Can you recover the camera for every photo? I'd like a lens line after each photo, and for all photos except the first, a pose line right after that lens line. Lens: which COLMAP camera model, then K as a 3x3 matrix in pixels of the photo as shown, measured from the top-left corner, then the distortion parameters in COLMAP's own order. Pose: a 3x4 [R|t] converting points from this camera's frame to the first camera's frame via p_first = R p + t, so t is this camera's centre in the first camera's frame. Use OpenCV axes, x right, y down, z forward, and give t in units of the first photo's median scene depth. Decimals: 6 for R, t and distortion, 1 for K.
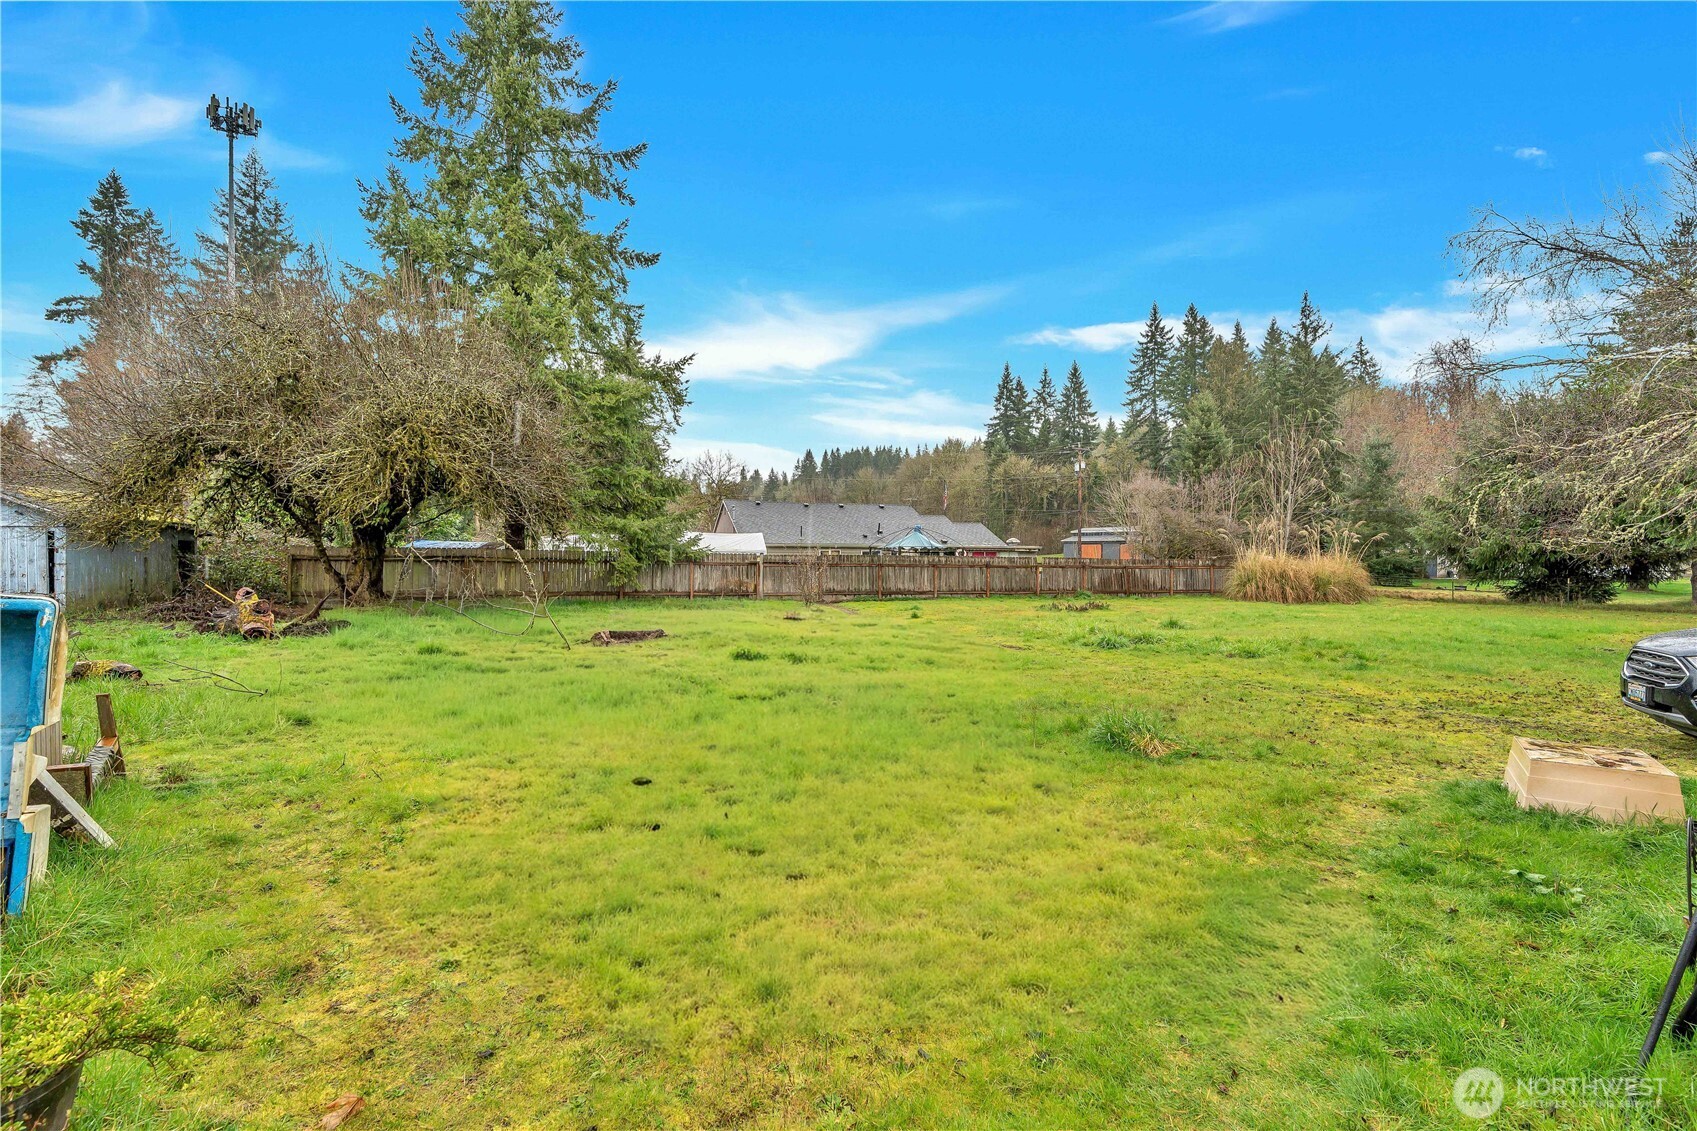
lens RADIAL K [[771.0, 0, 843.1], [0, 771.0, 562.3], [0, 0, 1]] dist [-0.009542, 0.003721]
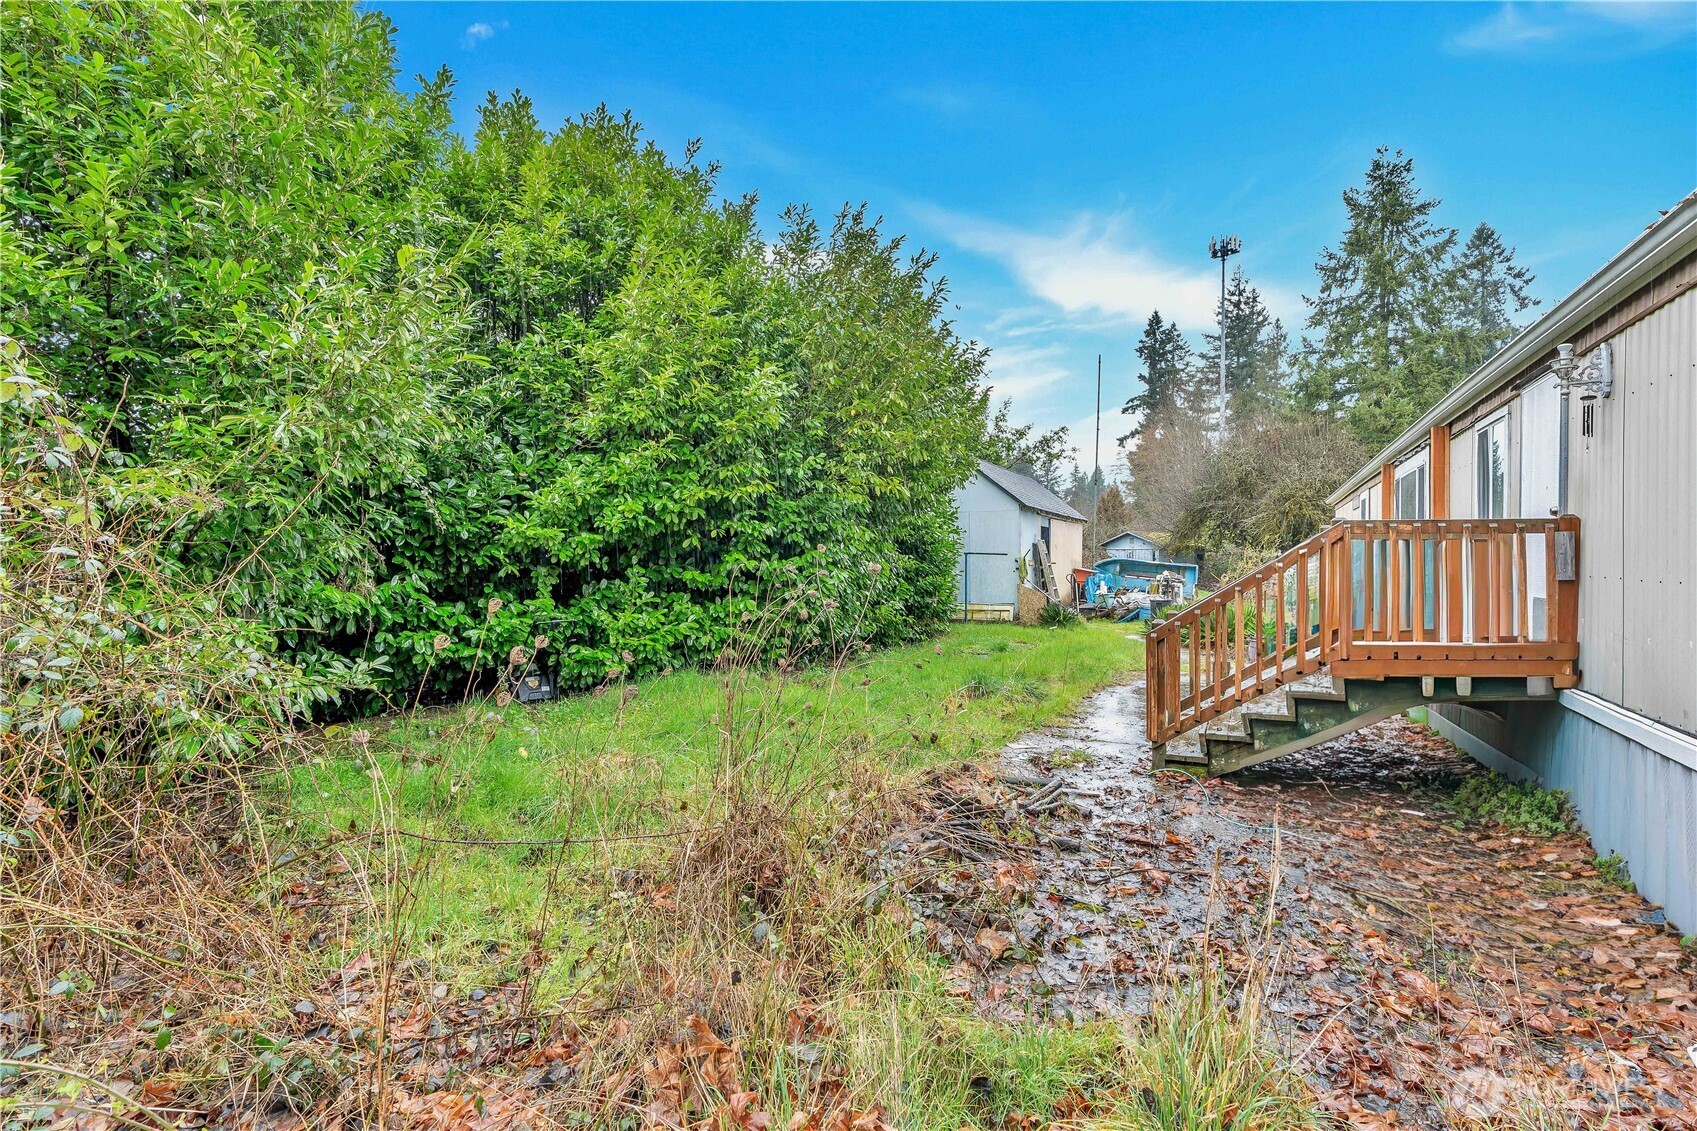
lens RADIAL K [[771.0, 0, 842.6], [0, 771.0, 561.0], [0, 0, 1]] dist [-0.009542, 0.003721]
pose [[0.425219, 0.001096, -0.905090, 0.151961], [-0.011762, 0.999922, -0.004315, 0.002815], [0.905014, 0.012481, 0.425198, -0.188354]]
